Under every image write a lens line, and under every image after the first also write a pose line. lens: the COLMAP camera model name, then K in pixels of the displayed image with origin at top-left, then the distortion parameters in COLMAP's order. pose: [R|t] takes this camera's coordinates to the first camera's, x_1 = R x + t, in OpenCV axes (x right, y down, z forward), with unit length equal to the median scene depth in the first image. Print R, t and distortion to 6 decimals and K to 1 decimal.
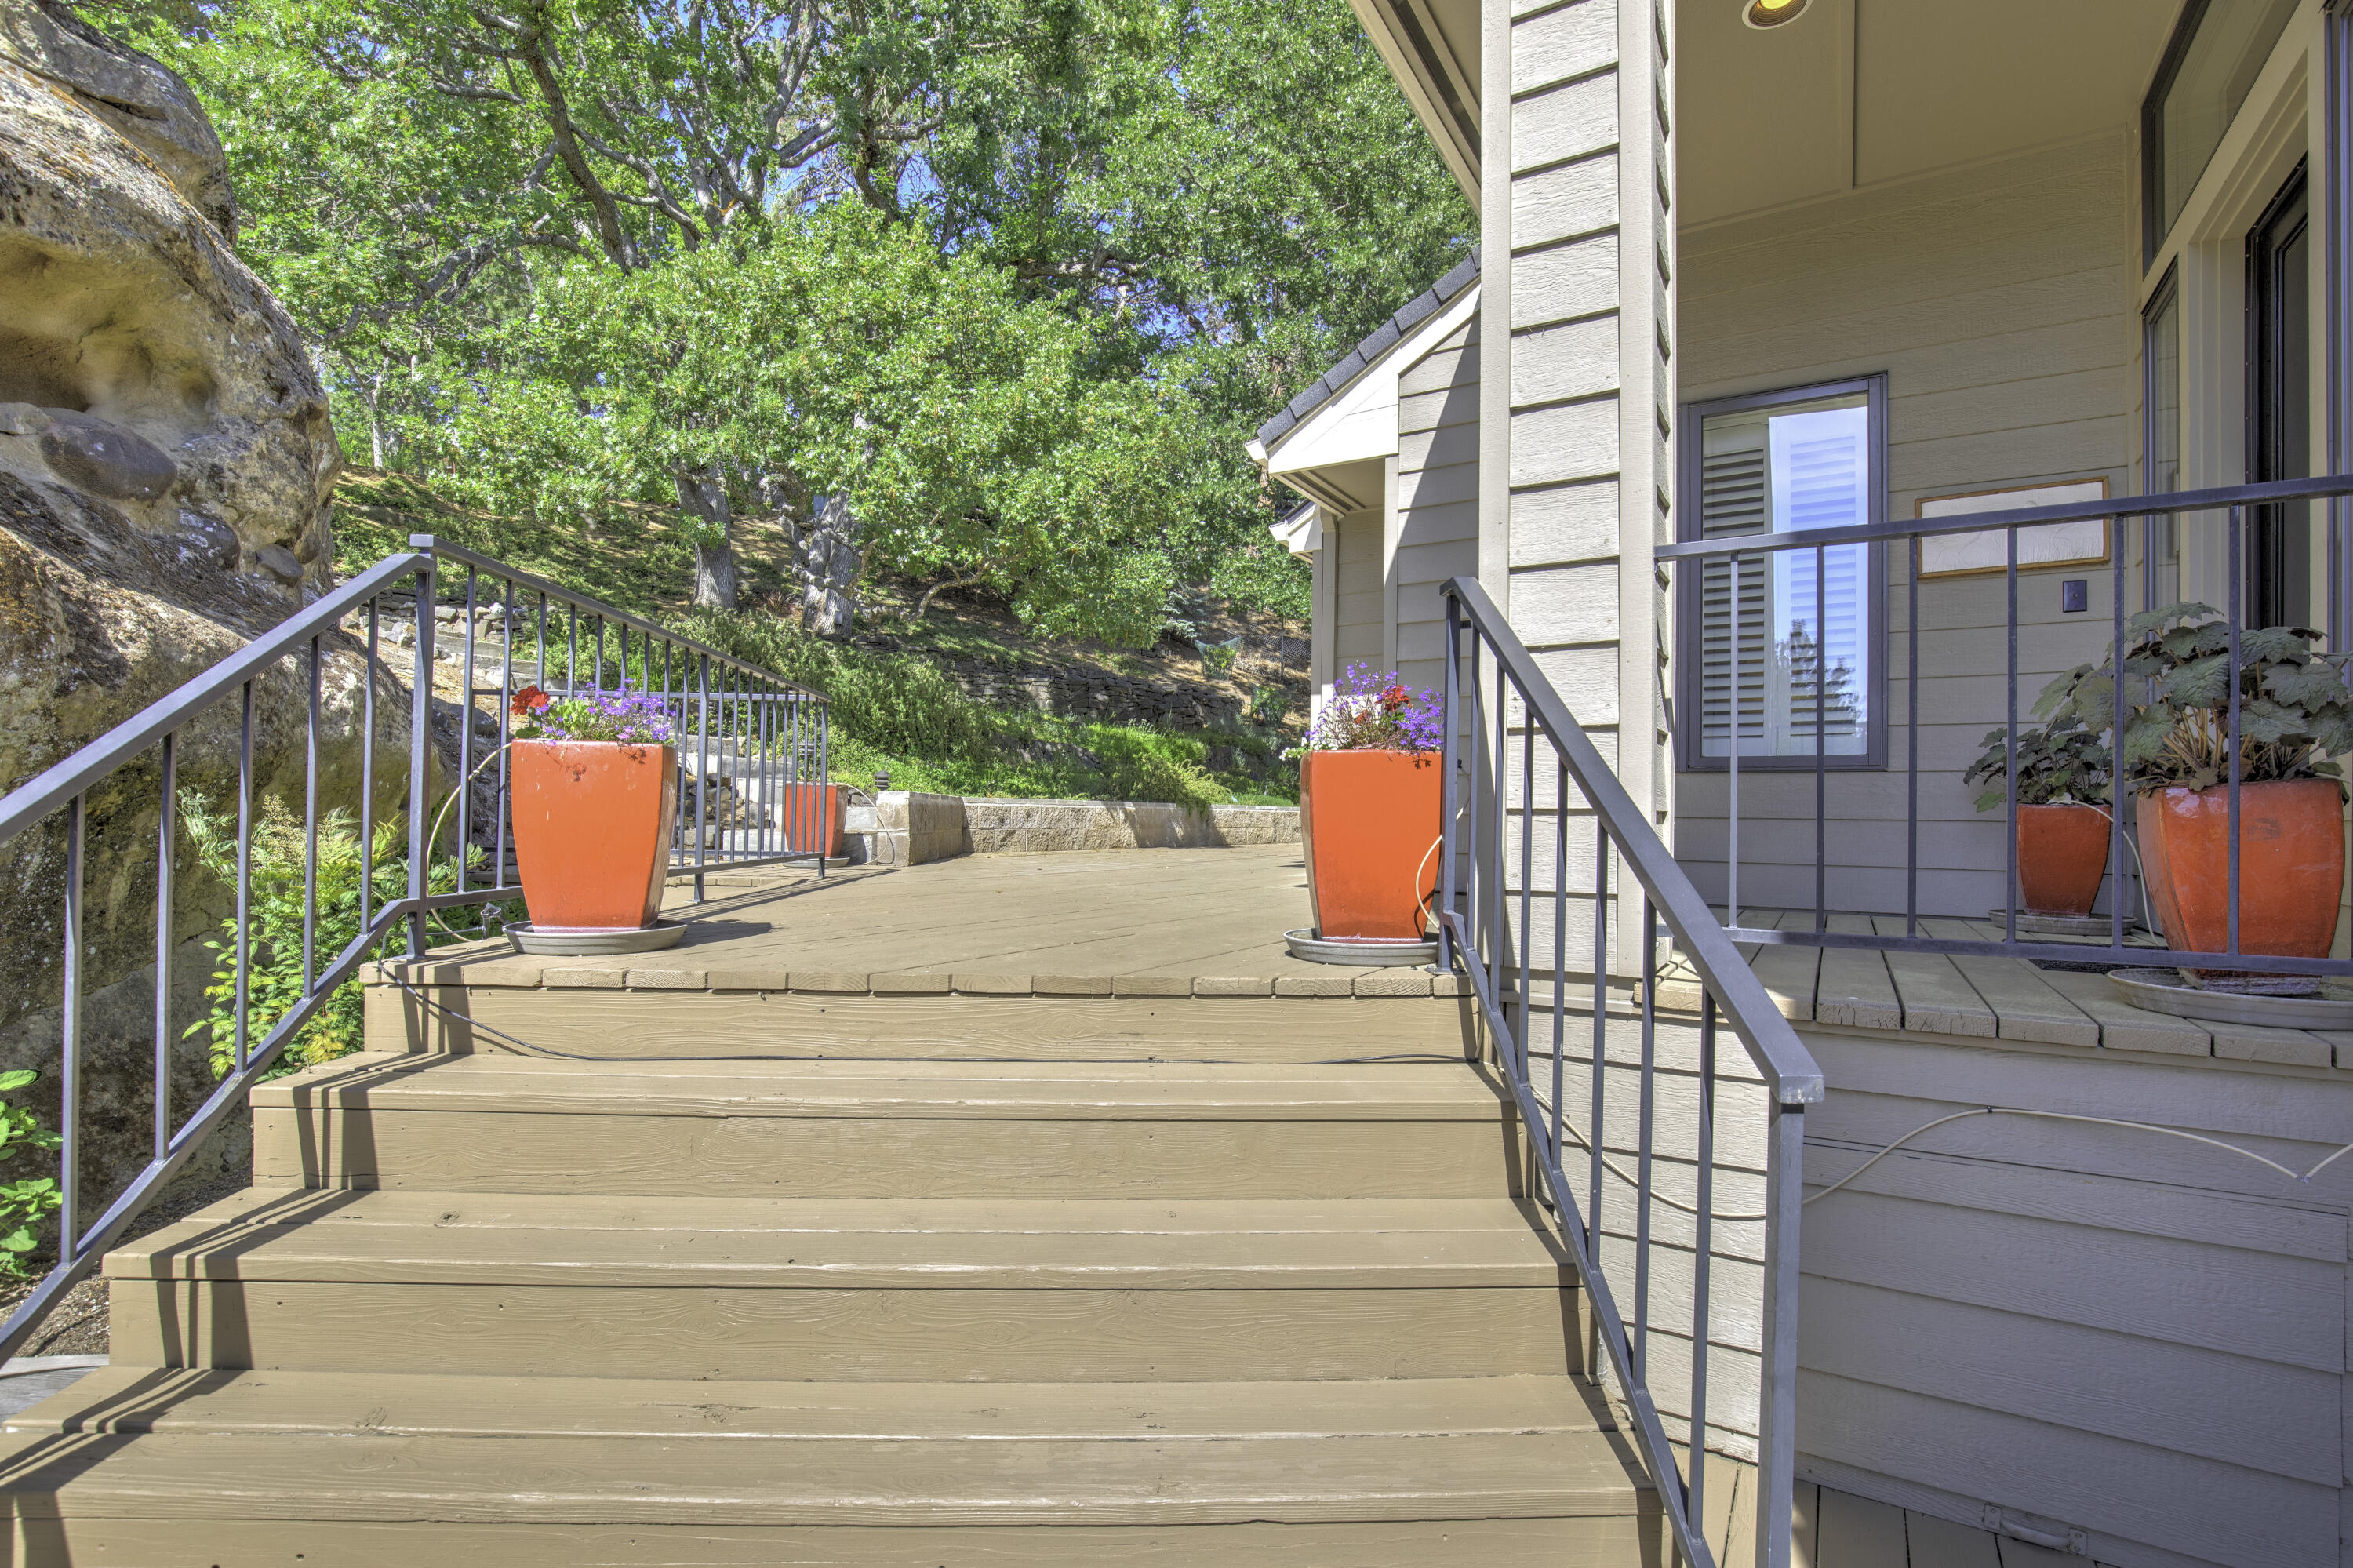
lens RADIAL K [[1088.1, 0, 1179.7], [0, 1088.1, 811.3], [0, 0, 1]] dist [-0.027540, 0.000869]
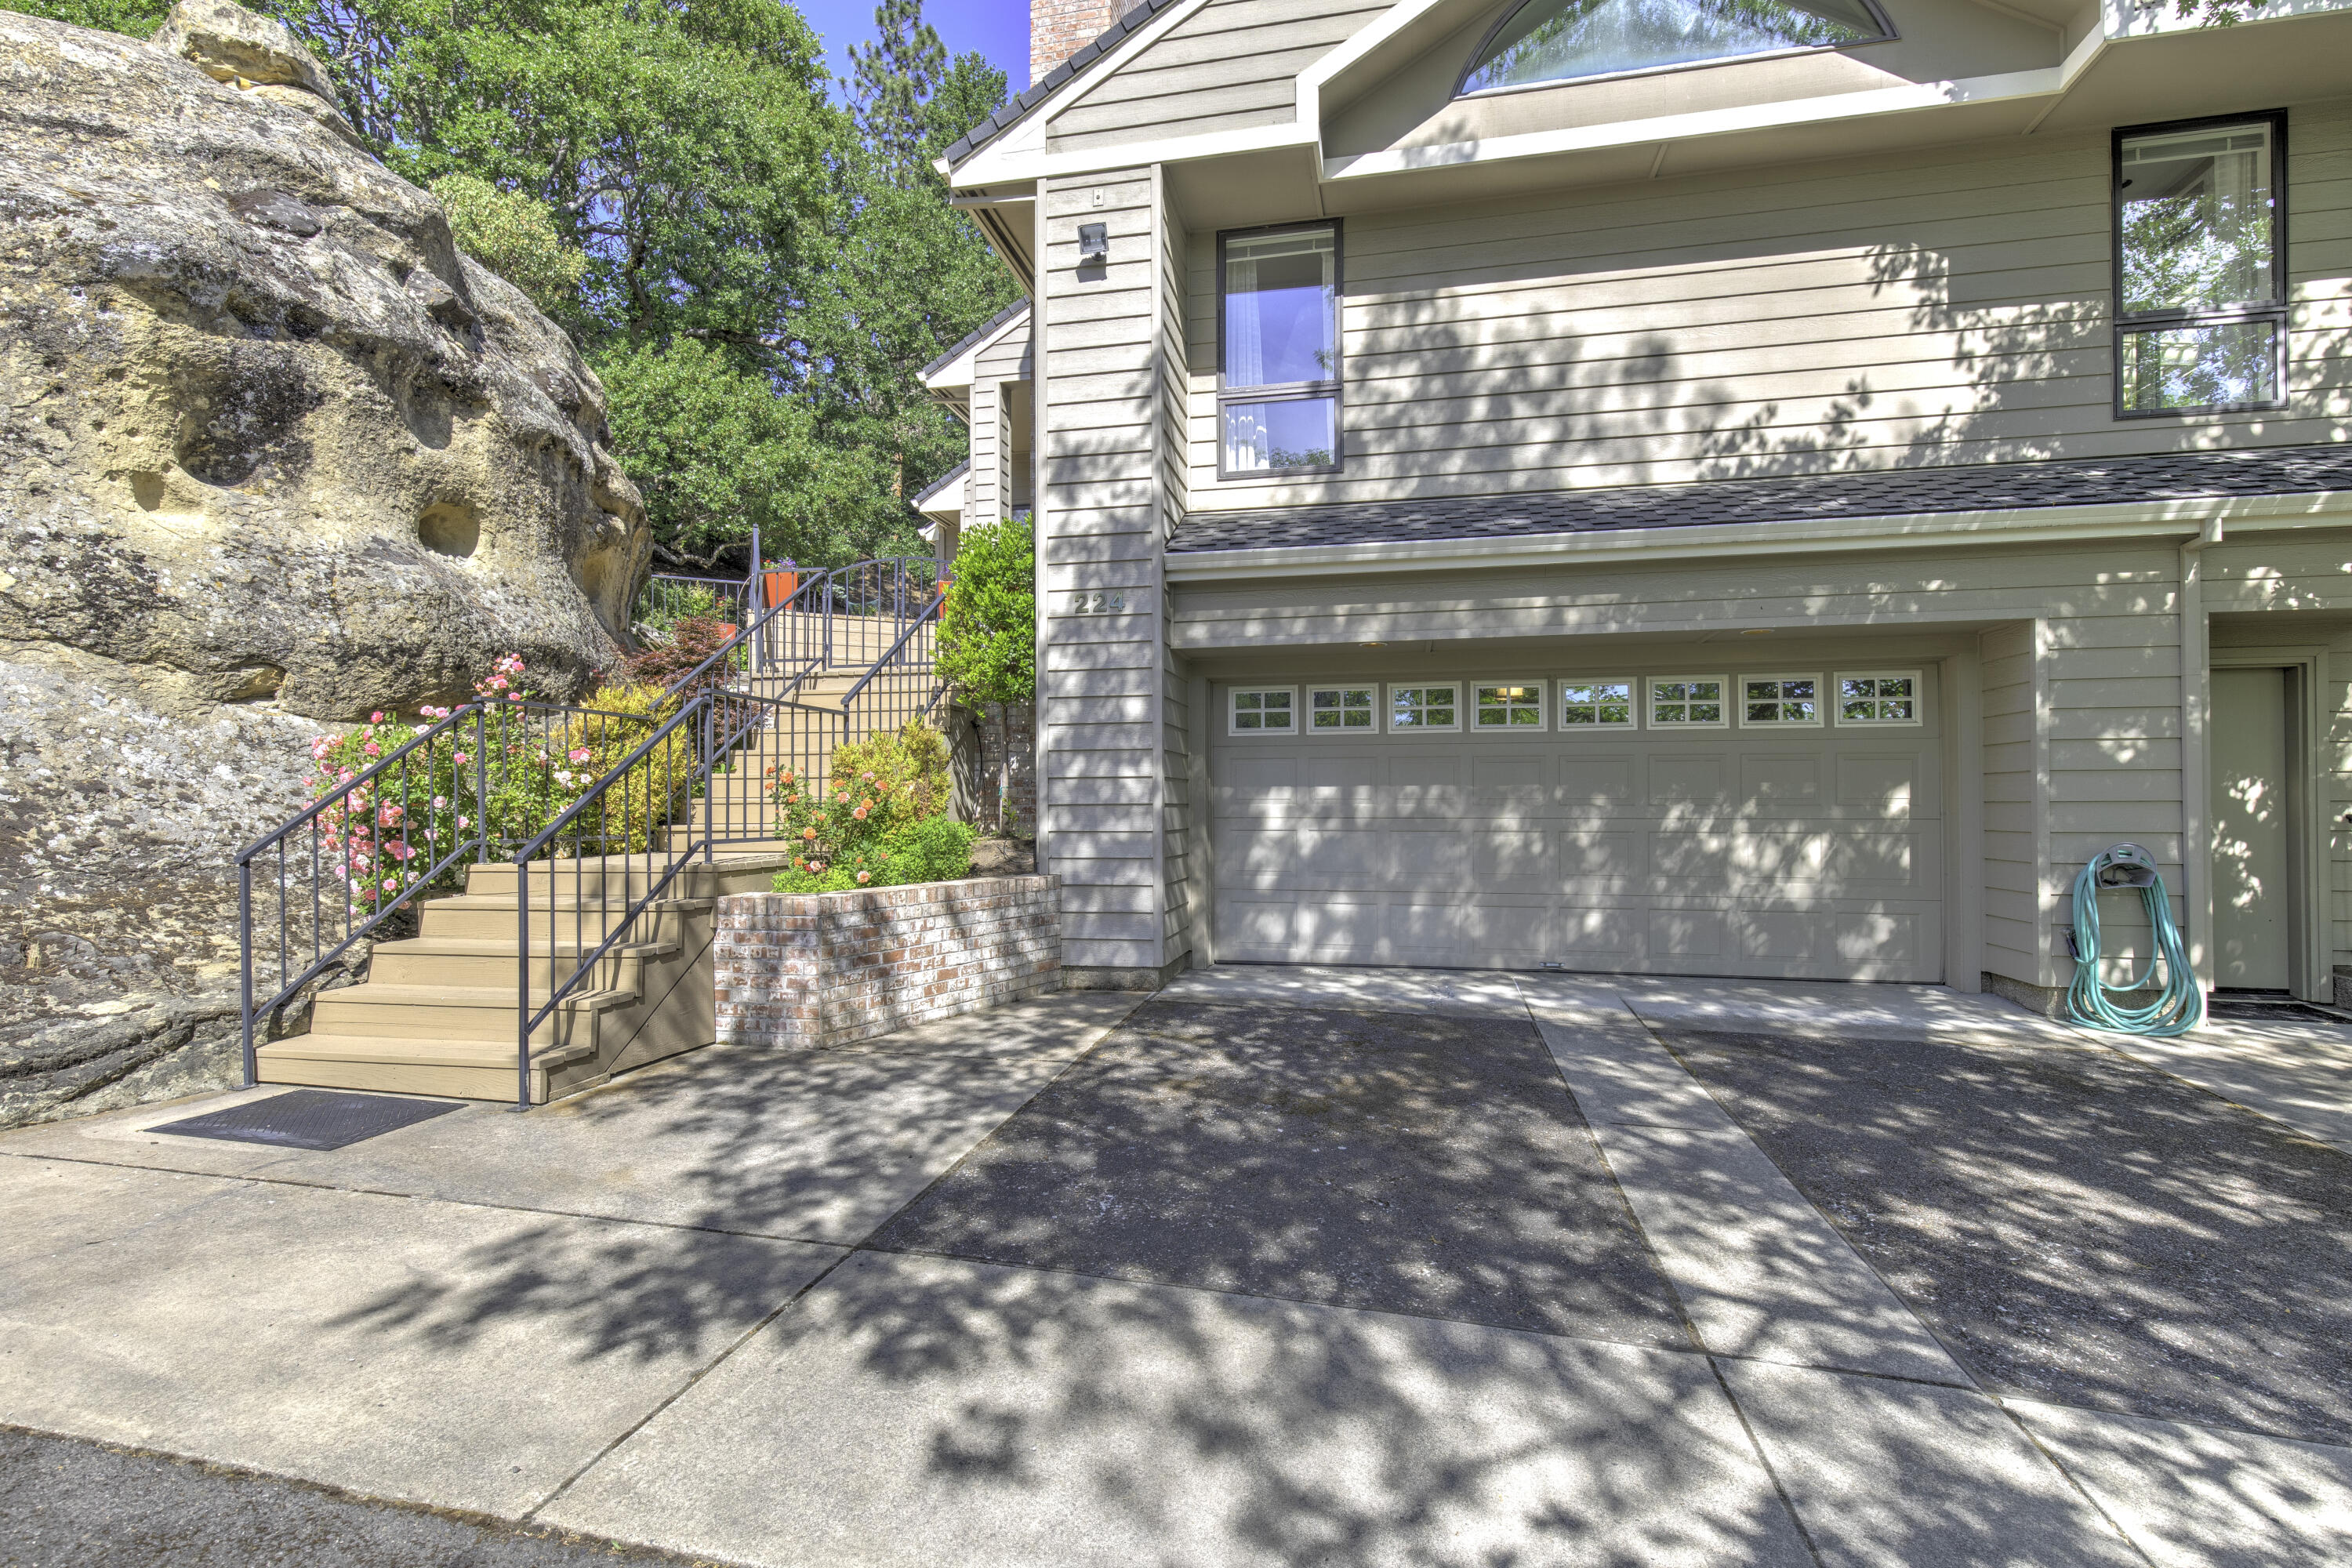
lens RADIAL K [[1071.8, 0, 1171.9], [0, 1071.8, 794.8], [0, 0, 1]] dist [0.002644, 0.000324]
pose [[0.941947, -0.010980, 0.335583, -0.160626], [0.013119, 0.999906, -0.004107, 0.297155], [-0.335506, 0.008271, 0.942002, -1.227216]]
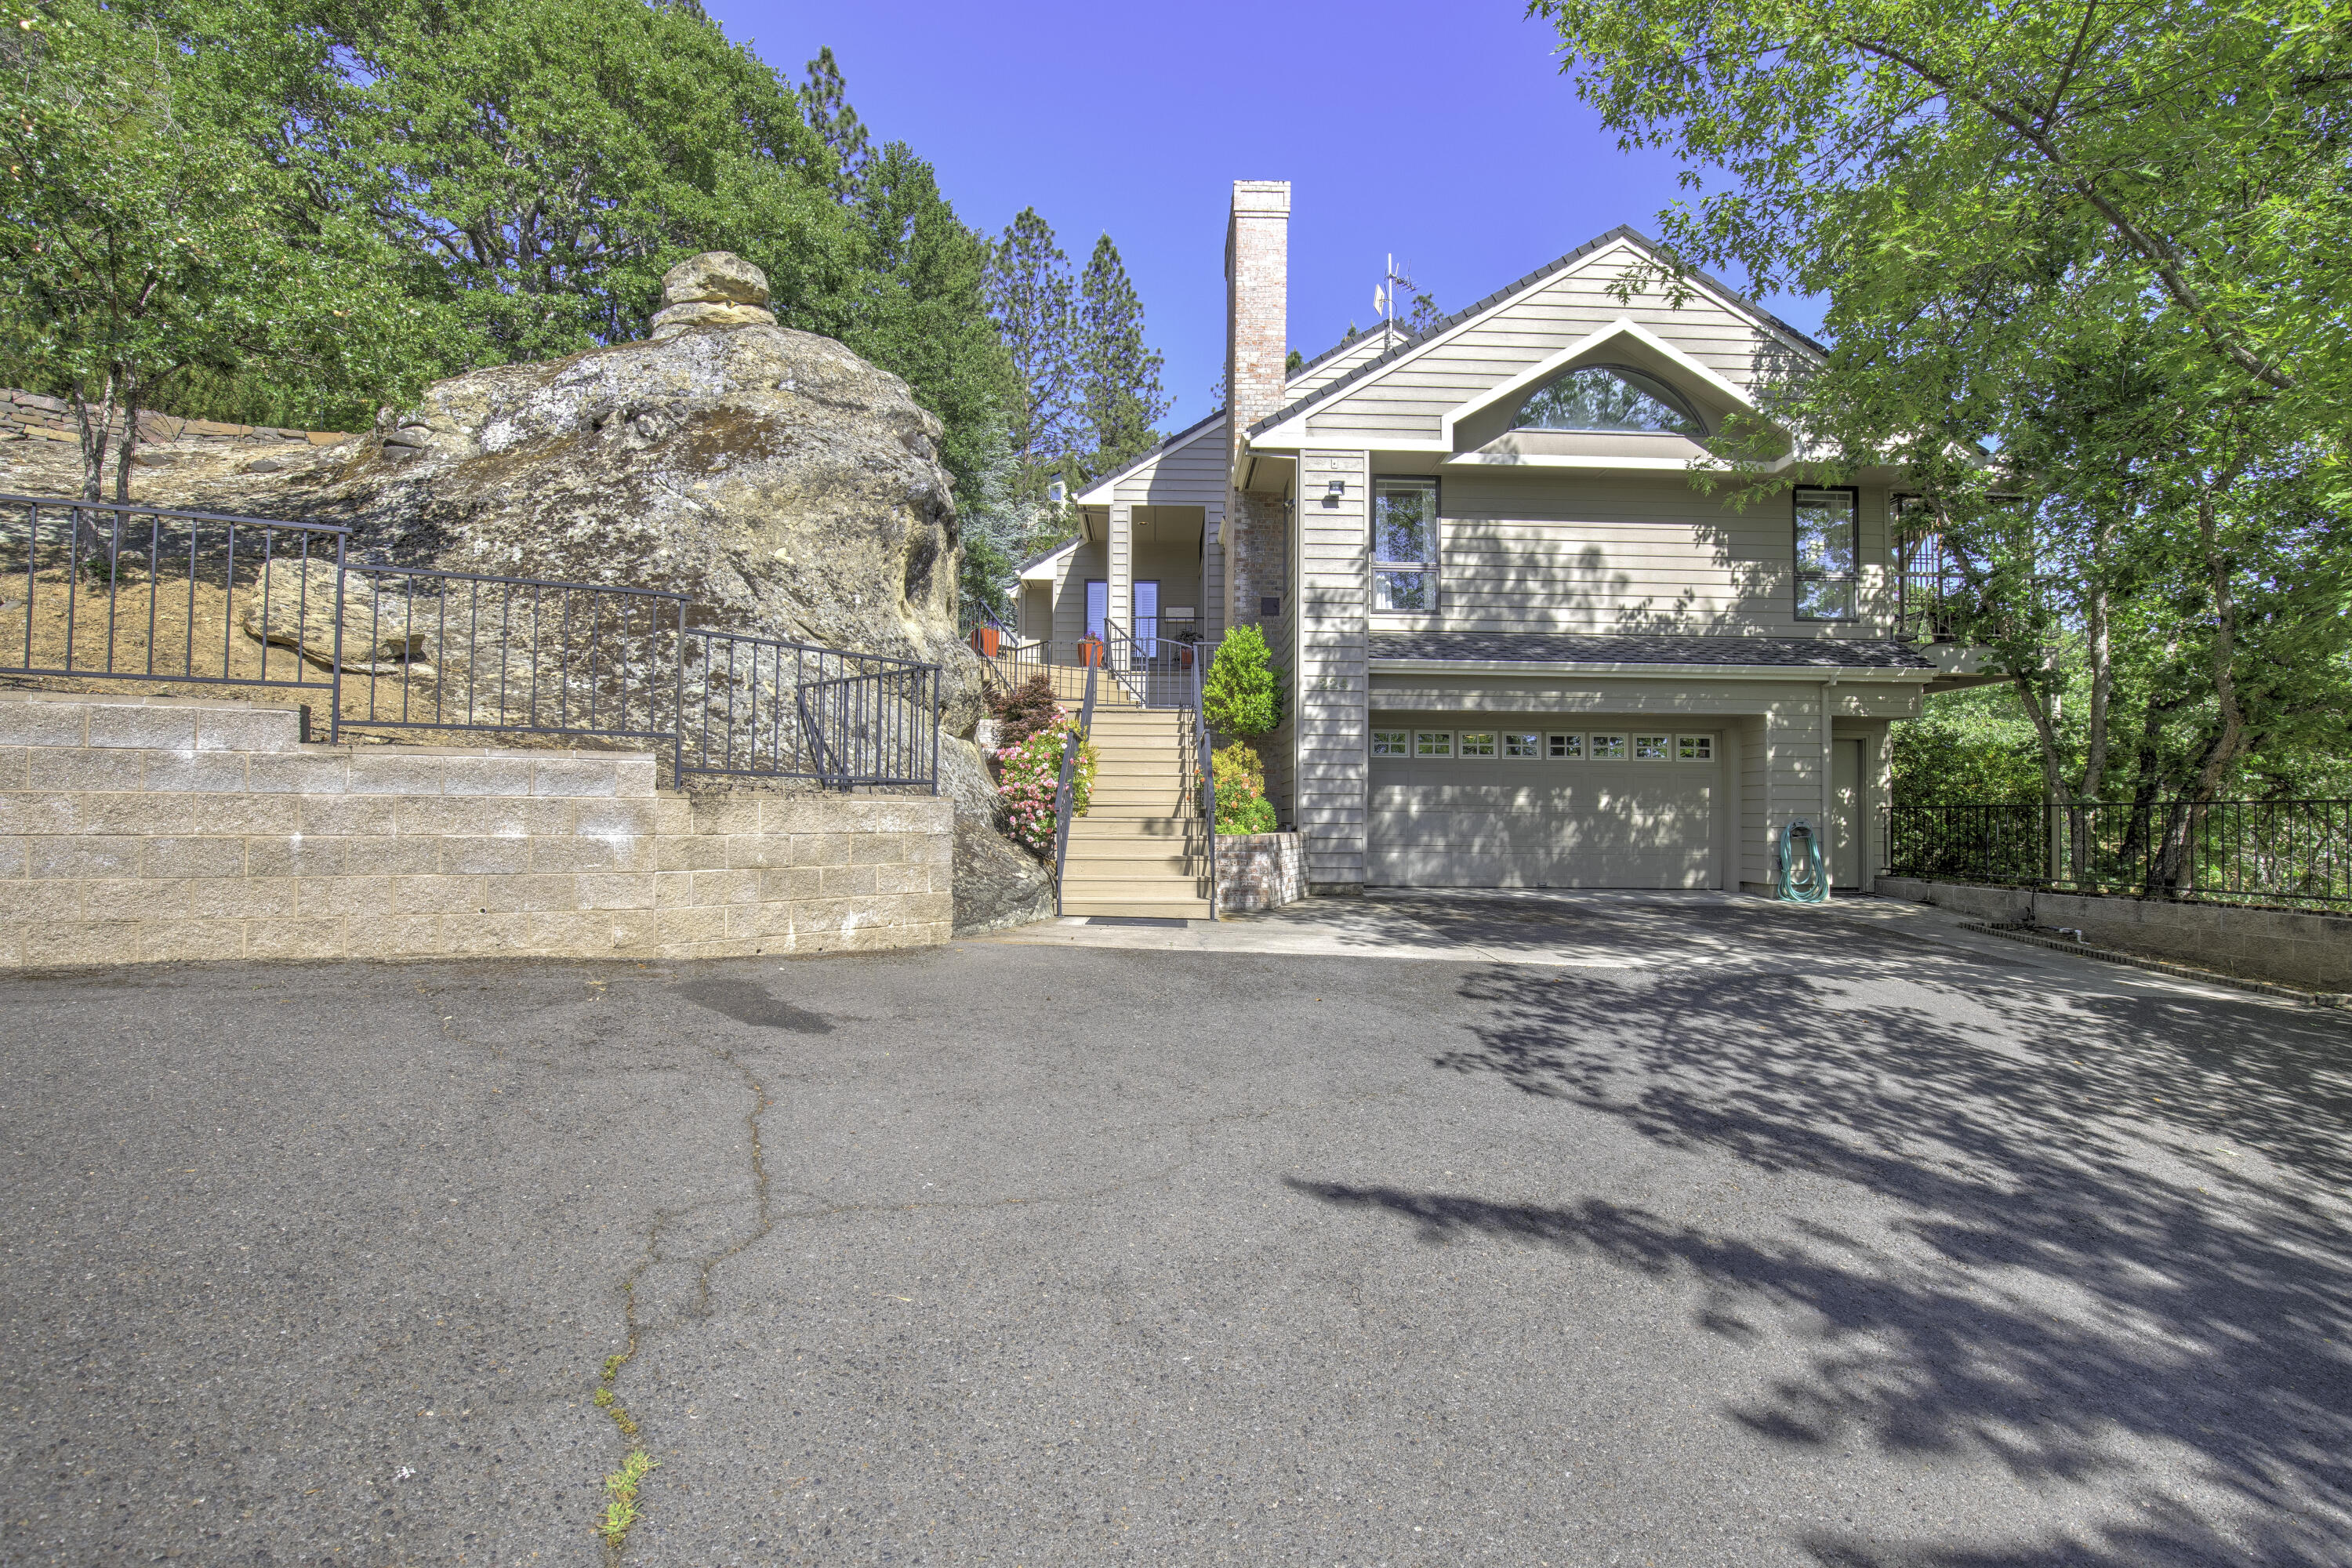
lens RADIAL K [[1072.9, 0, 1165.7], [0, 1072.9, 794.0], [0, 0, 1]] dist [-0.030806, 0.000223]
pose [[0.843725, 0.007850, 0.536718, -0.983929], [-0.000591, 0.999906, -0.013696, 0.324469], [-0.536775, 0.011238, 0.843650, -1.597668]]
